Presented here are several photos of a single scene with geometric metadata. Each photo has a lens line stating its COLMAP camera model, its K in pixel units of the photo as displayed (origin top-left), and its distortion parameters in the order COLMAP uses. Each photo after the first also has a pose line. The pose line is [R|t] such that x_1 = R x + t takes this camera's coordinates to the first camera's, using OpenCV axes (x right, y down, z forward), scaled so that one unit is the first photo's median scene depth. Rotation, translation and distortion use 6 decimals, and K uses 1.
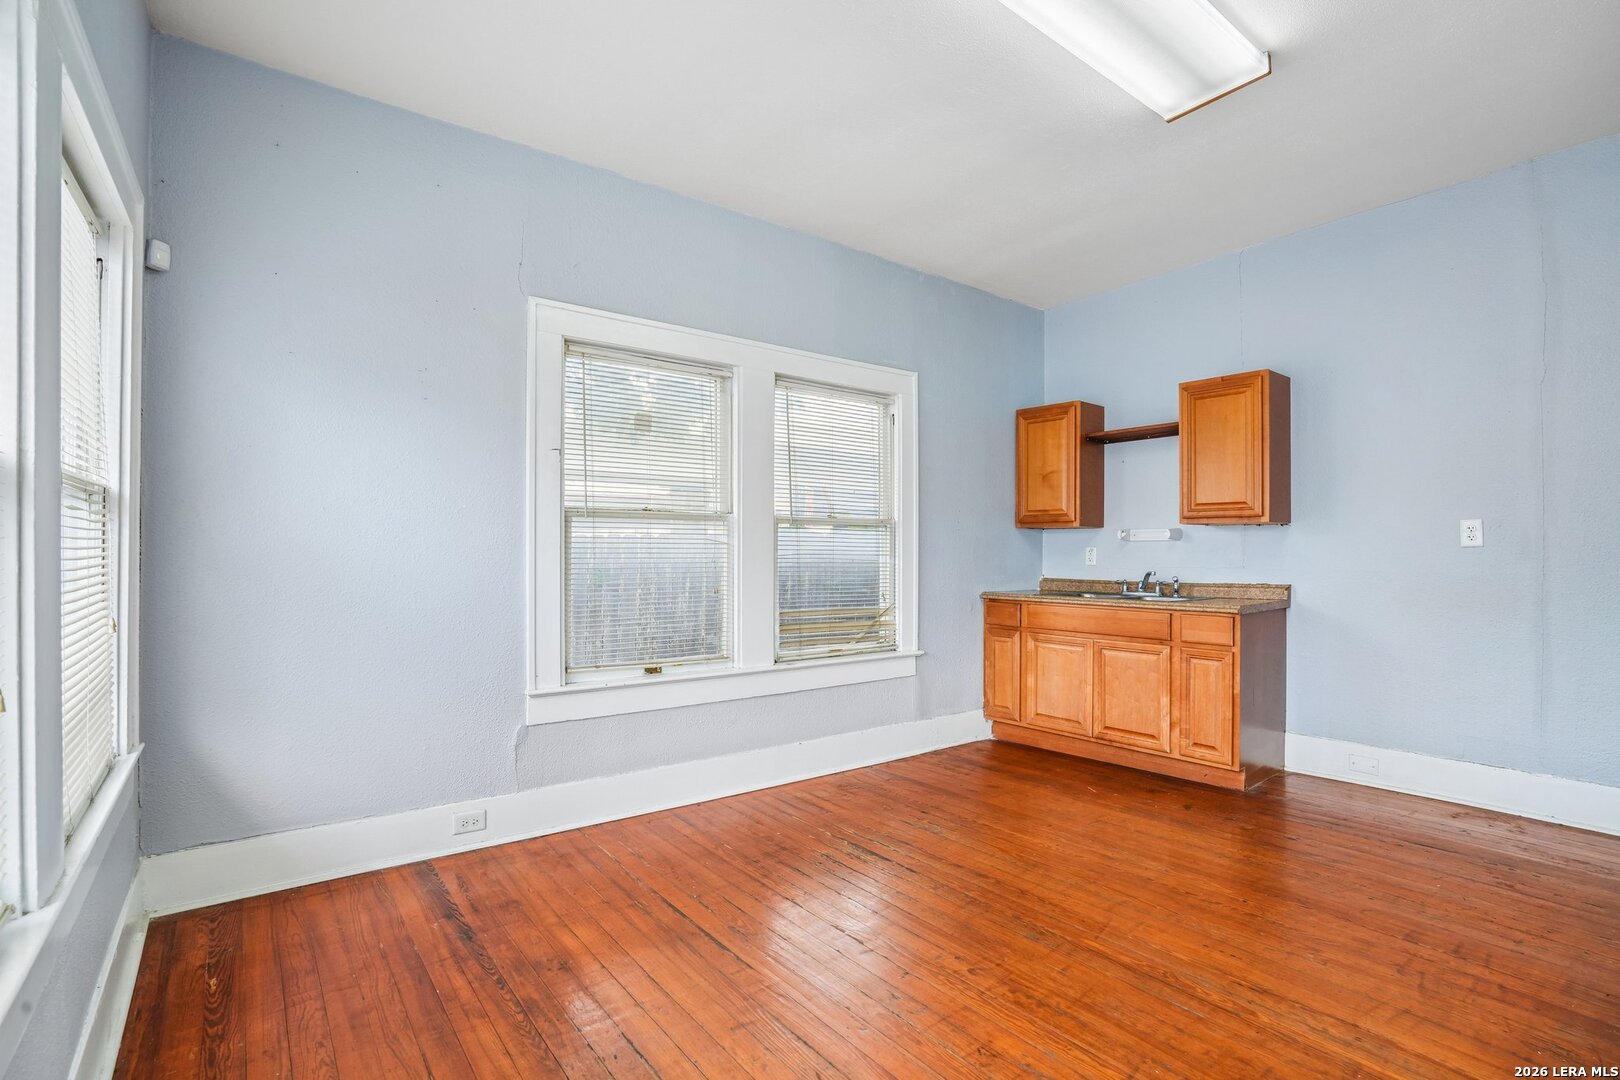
lens RADIAL K [[749.4, 0, 811.6], [0, 749.4, 545.4], [0, 0, 1]] dist [-0.032037, 0.005653]
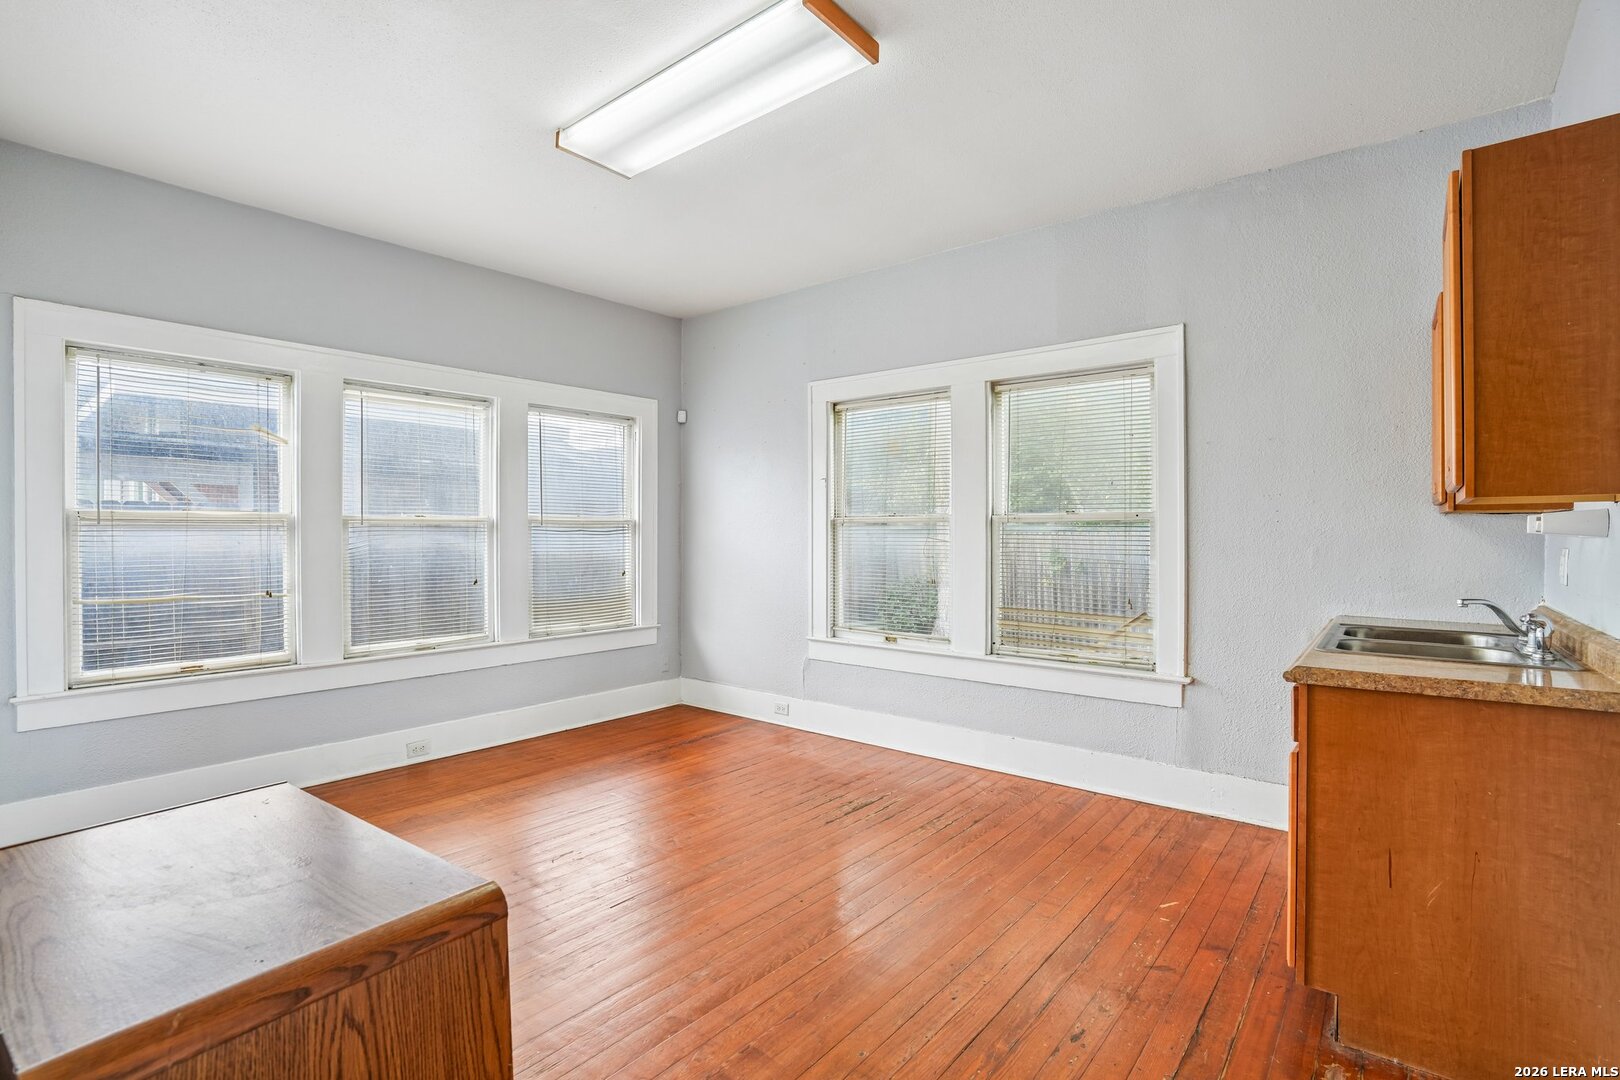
lens RADIAL K [[749.4, 0, 817.1], [0, 749.4, 540.9], [0, 0, 1]] dist [-0.032037, 0.005653]
pose [[0.255167, 0.000903, -0.966897, 0.990955], [0.004348, 0.999988, 0.002081, -0.006870], [0.966887, -0.004735, 0.255160, 0.536449]]
